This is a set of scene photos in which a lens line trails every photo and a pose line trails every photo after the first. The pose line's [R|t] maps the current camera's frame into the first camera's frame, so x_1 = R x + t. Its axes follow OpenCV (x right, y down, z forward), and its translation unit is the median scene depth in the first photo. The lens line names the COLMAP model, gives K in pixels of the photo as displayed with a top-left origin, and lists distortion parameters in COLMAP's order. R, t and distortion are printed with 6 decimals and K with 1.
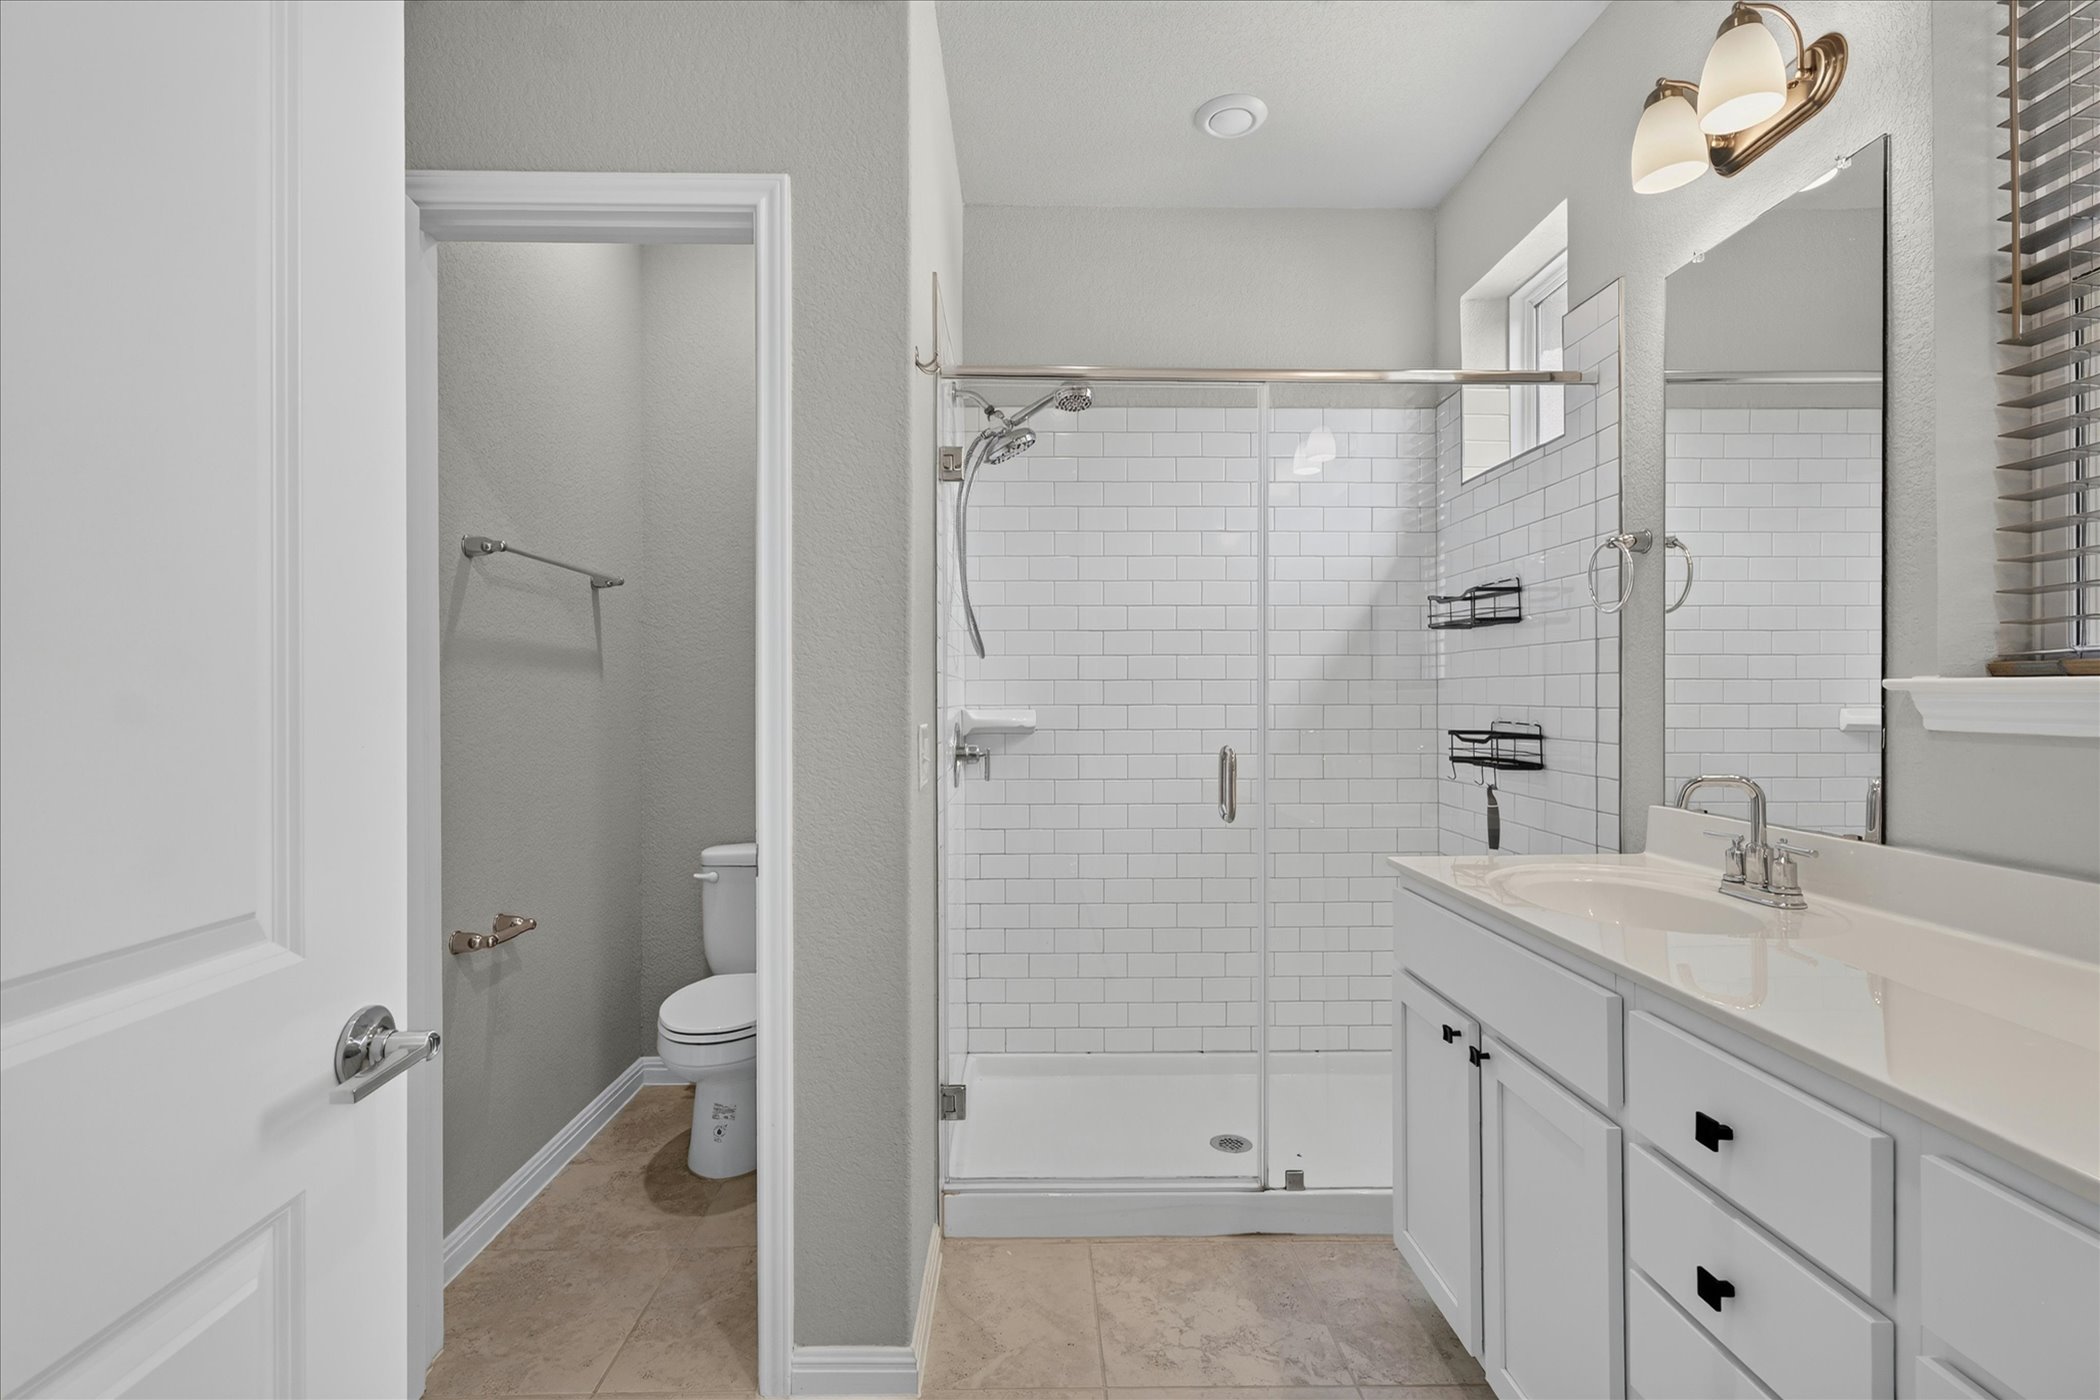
lens RADIAL K [[988.1, 0, 1047.0], [0, 988.1, 694.2], [0, 0, 1]] dist [0.004419, 0.000303]
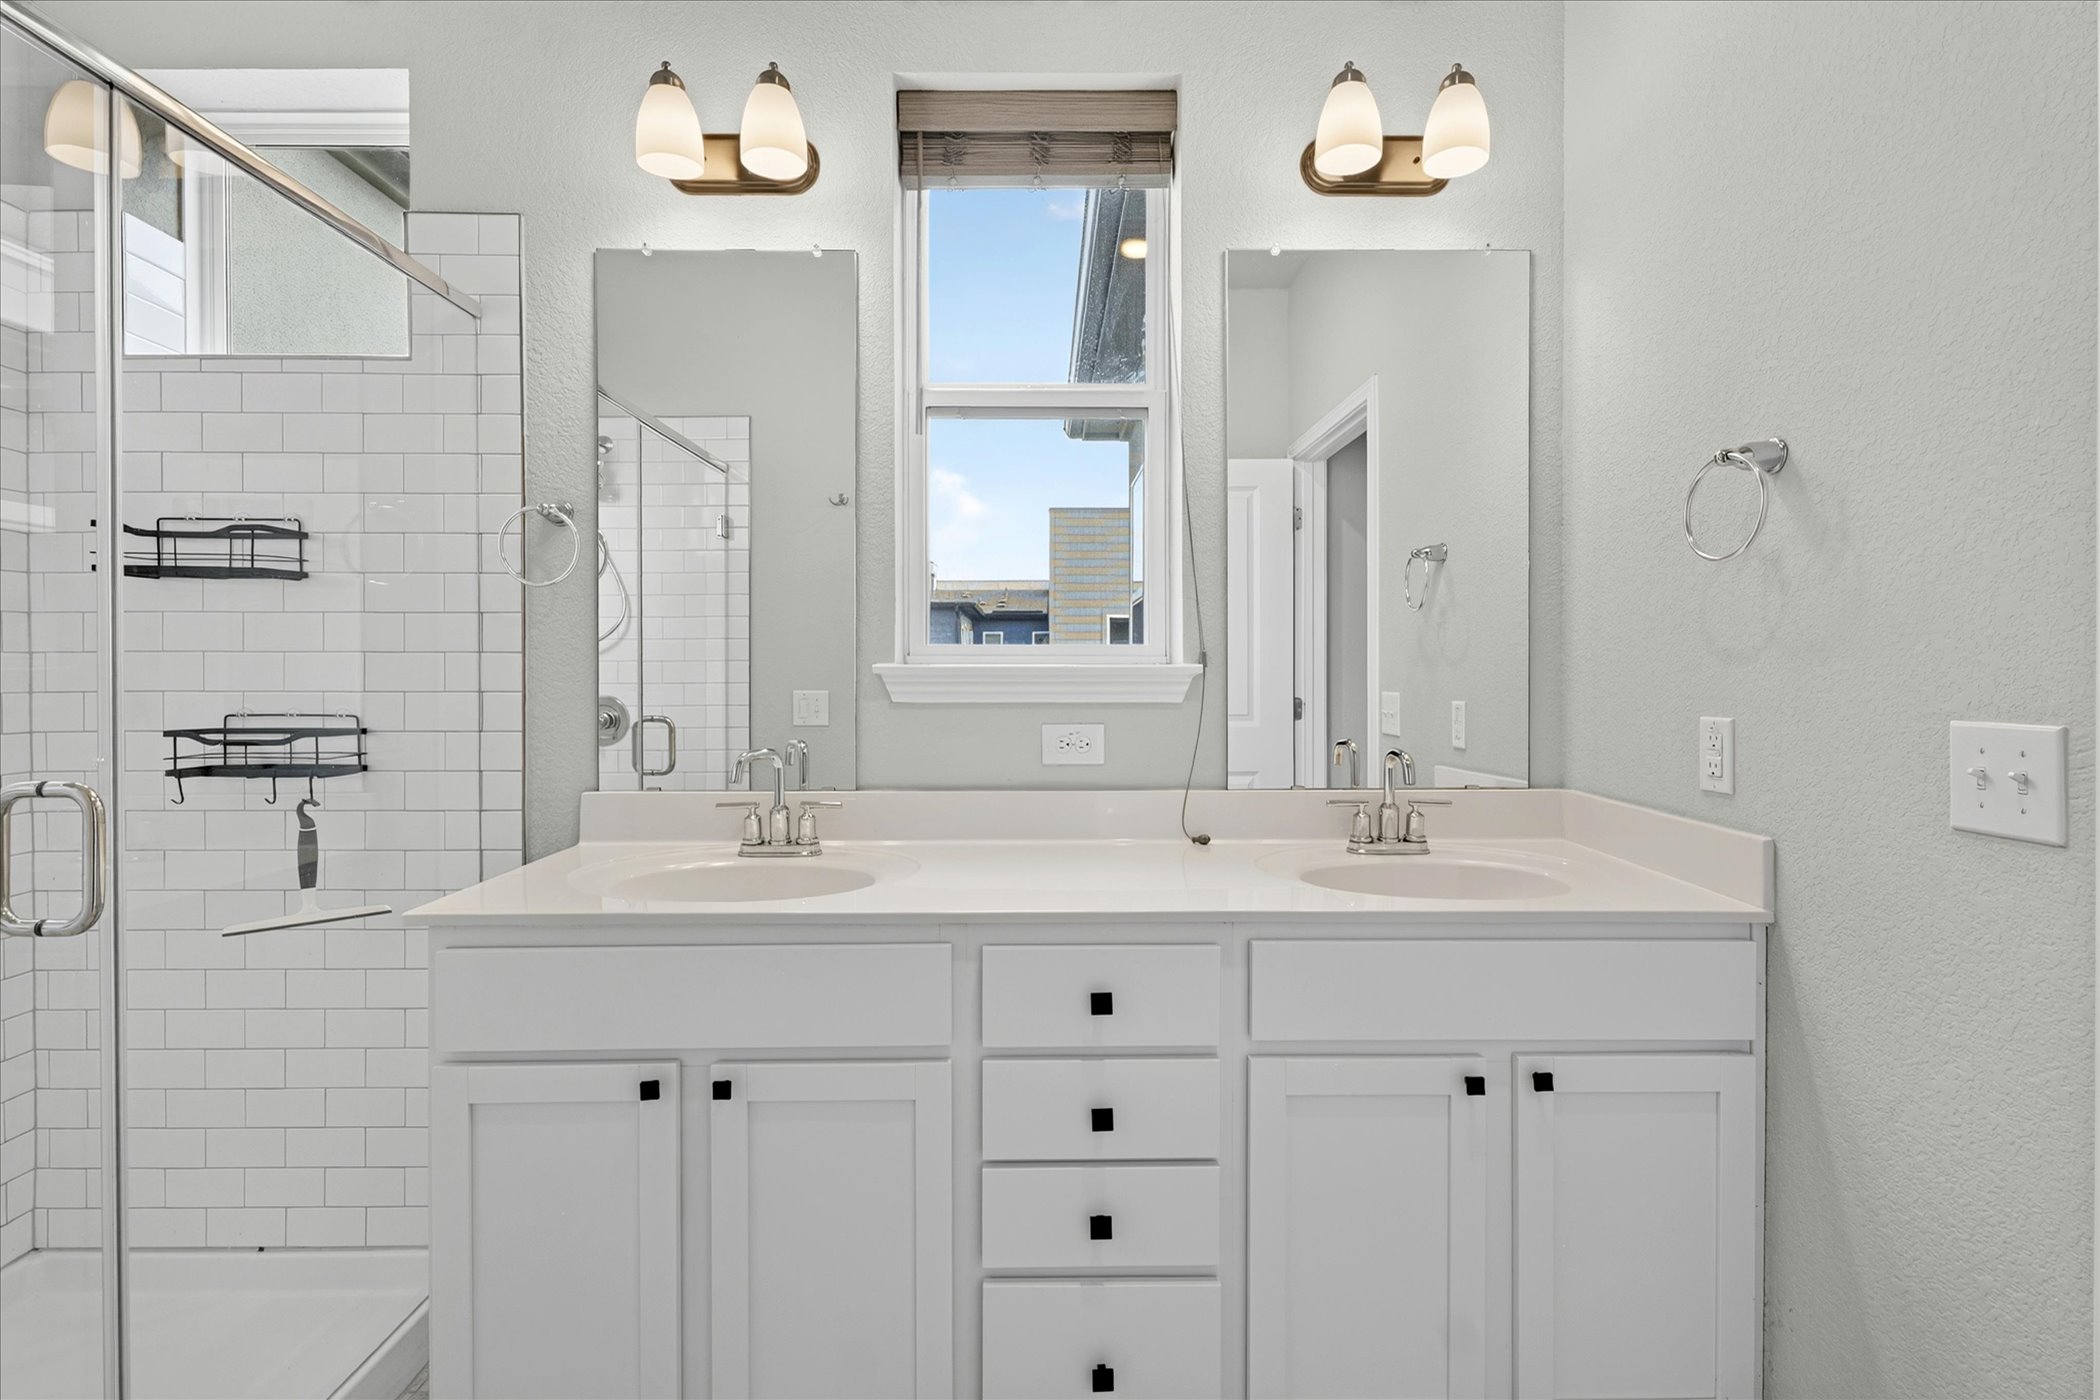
lens RADIAL K [[988.1, 0, 1051.0], [0, 988.1, 682.3], [0, 0, 1]] dist [0.004419, 0.000303]
pose [[0.006706, 0.002314, 0.999975, -0.277299], [0.000053, 0.999997, -0.002314, 0.006448], [-0.999978, 0.000069, 0.006706, 0.446991]]
